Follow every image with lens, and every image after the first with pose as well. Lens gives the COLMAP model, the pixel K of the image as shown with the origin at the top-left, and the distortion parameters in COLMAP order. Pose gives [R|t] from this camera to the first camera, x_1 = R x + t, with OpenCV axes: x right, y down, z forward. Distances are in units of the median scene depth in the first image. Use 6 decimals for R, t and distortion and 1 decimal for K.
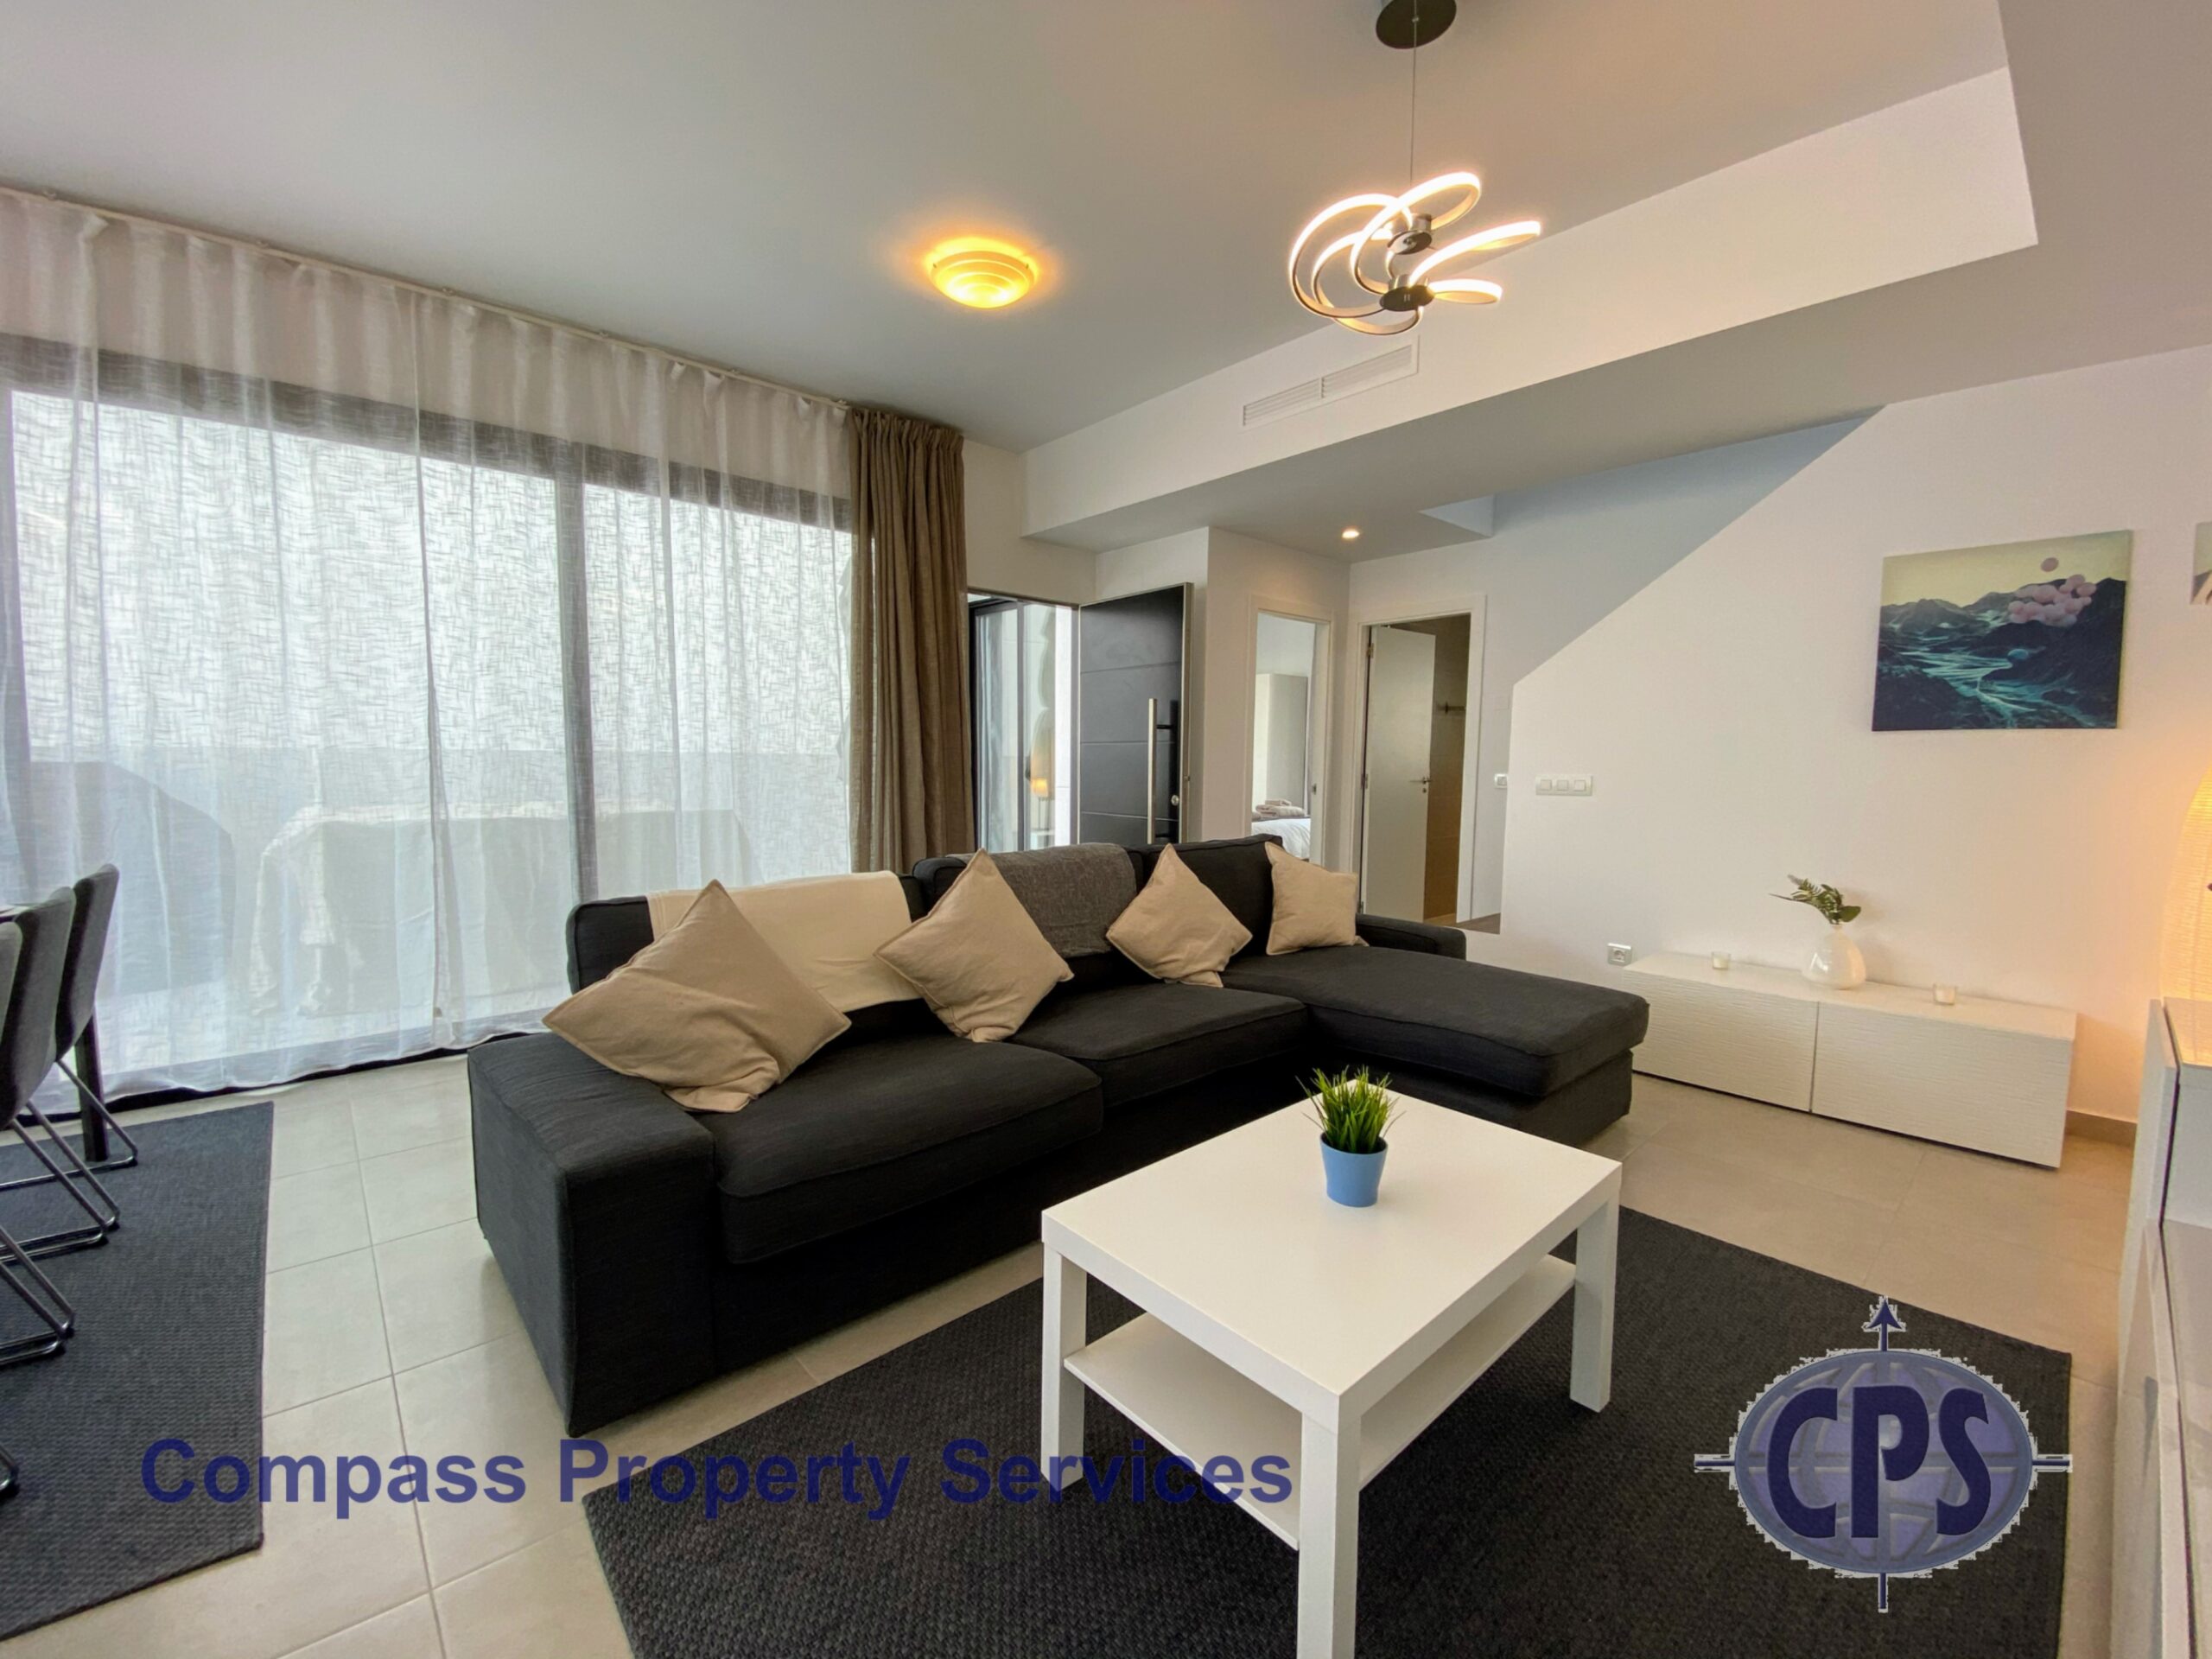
lens RADIAL K [[900.7, 0, 1090.3], [0, 900.7, 831.3], [0, 0, 1]] dist [-0.002450, -0.009299]
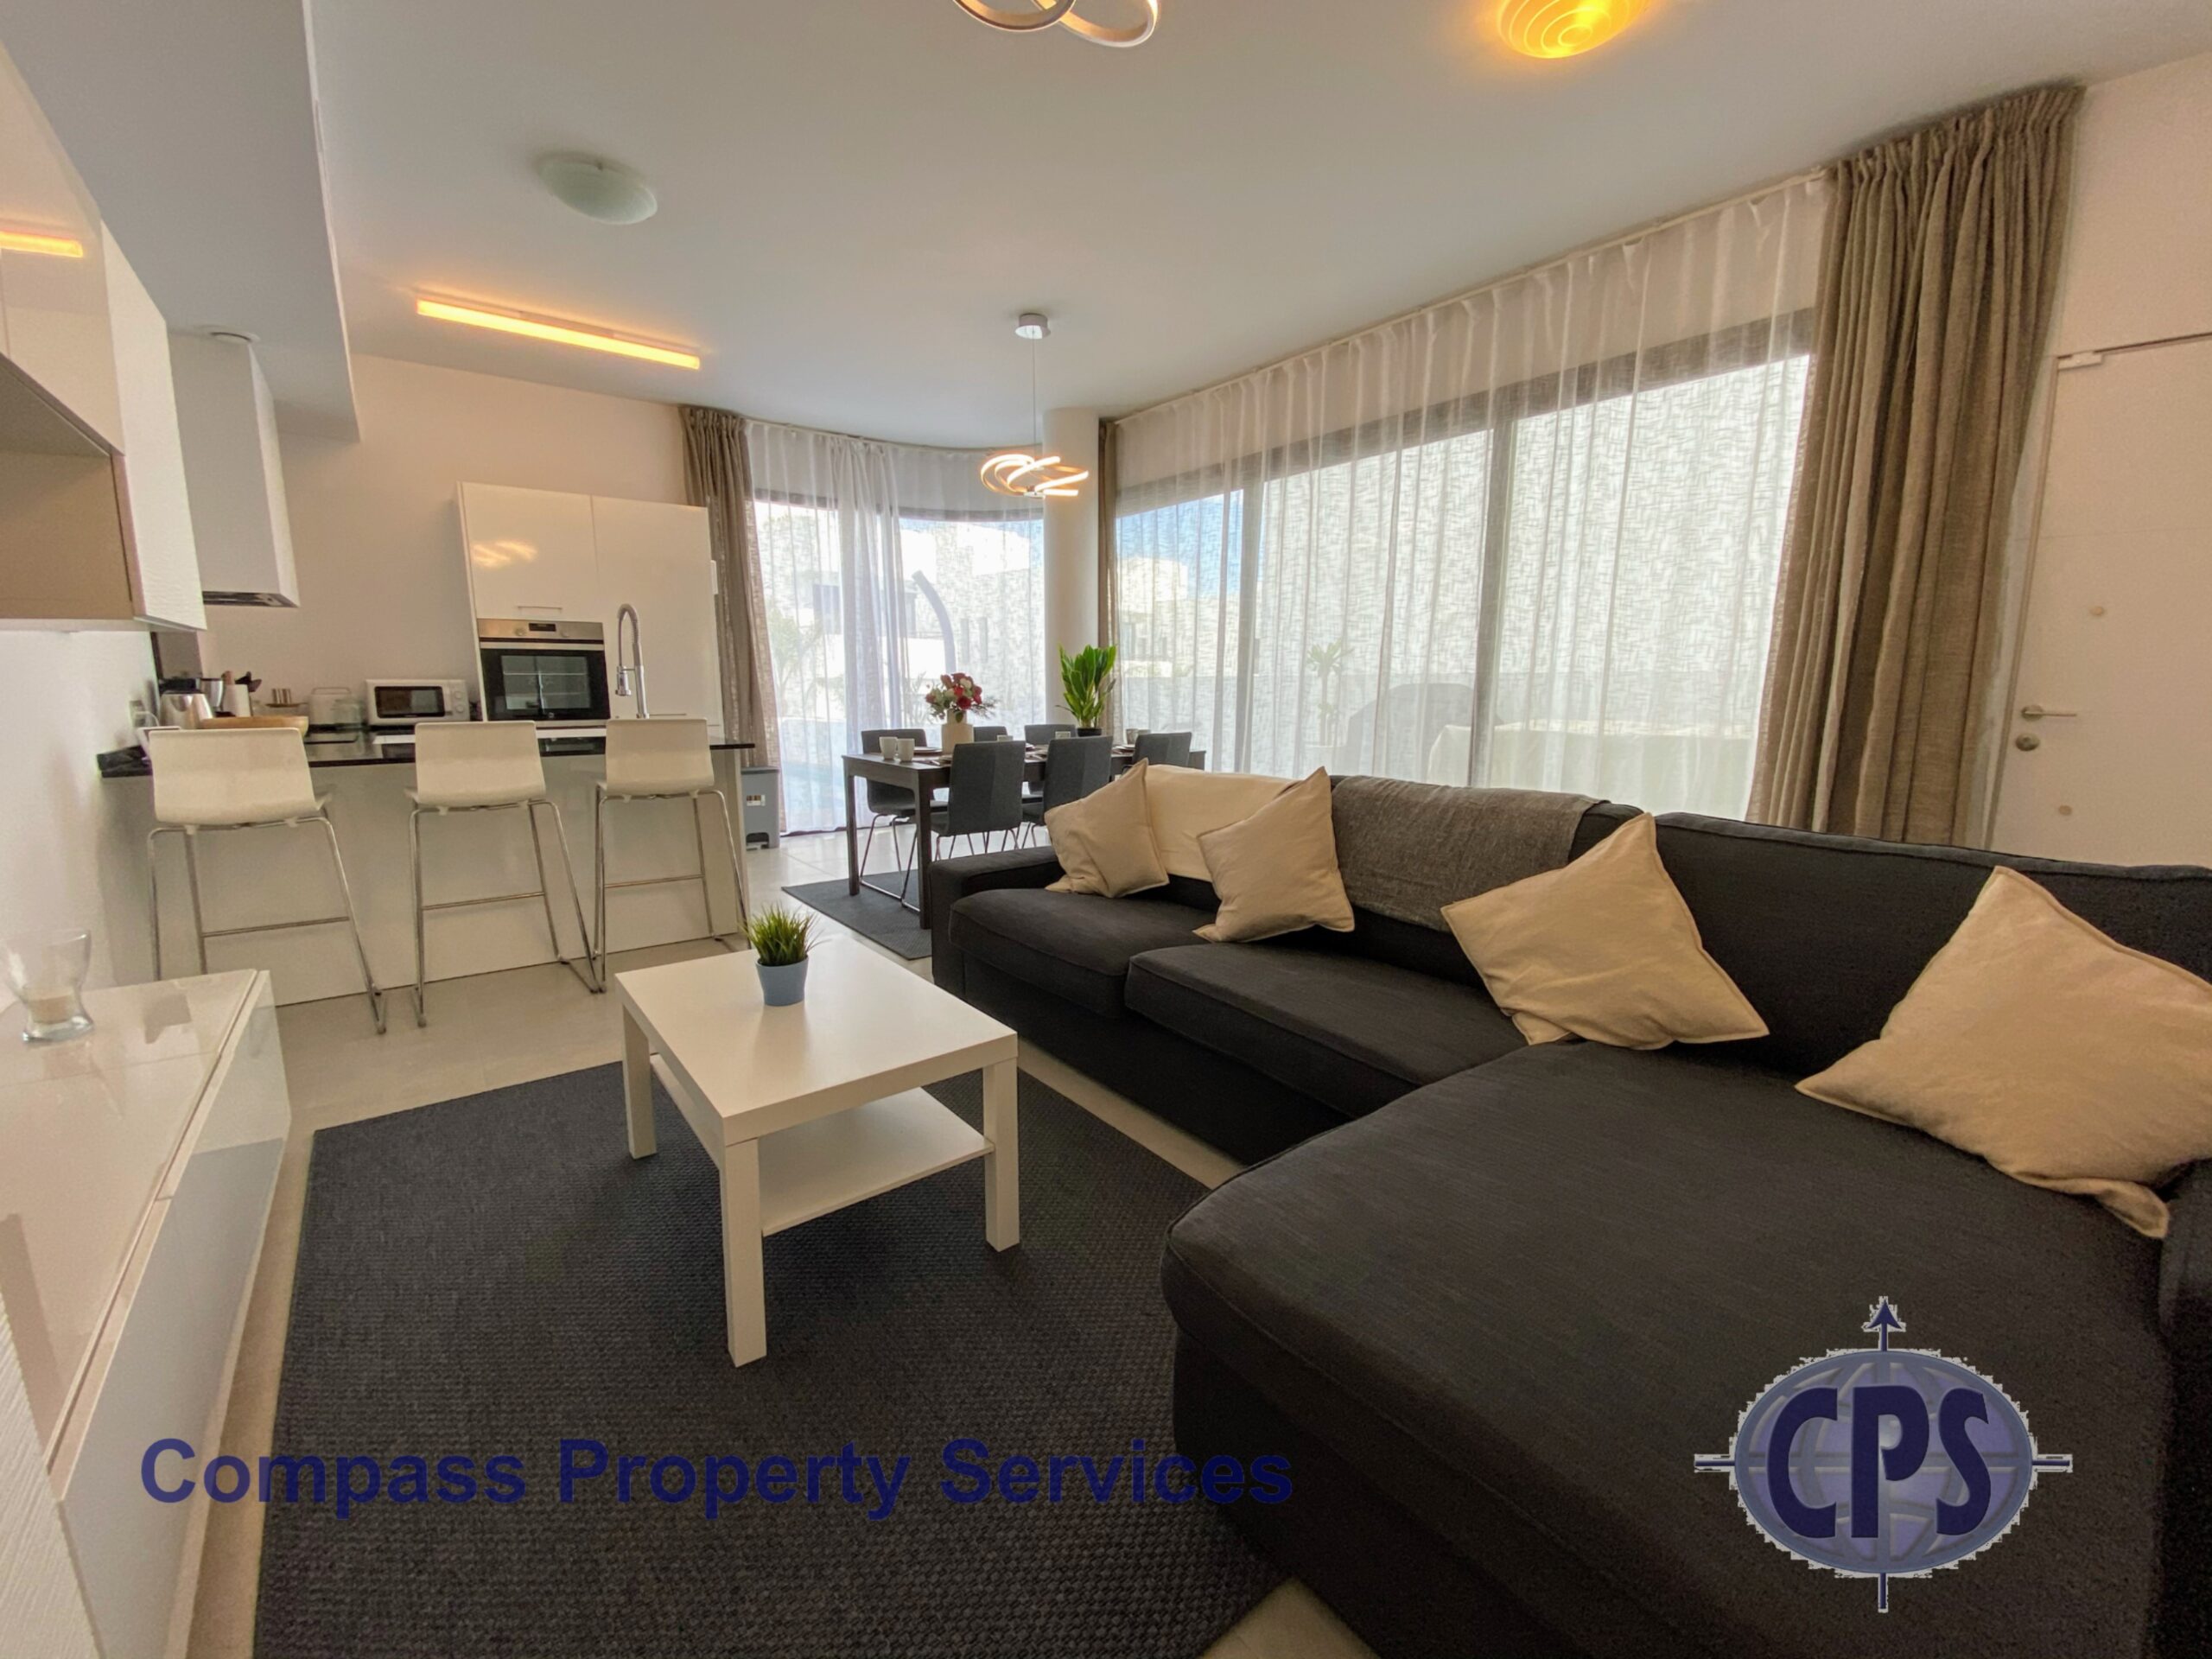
lens RADIAL K [[900.7, 0, 1107.3], [0, 900.7, 827.8], [0, 0, 1]] dist [-0.002450, -0.009299]
pose [[-0.069847, 0.153089, -0.985741, 0.795265], [-0.082519, 0.983881, 0.158647, -0.046004], [0.994139, 0.092423, -0.056088, 0.796205]]
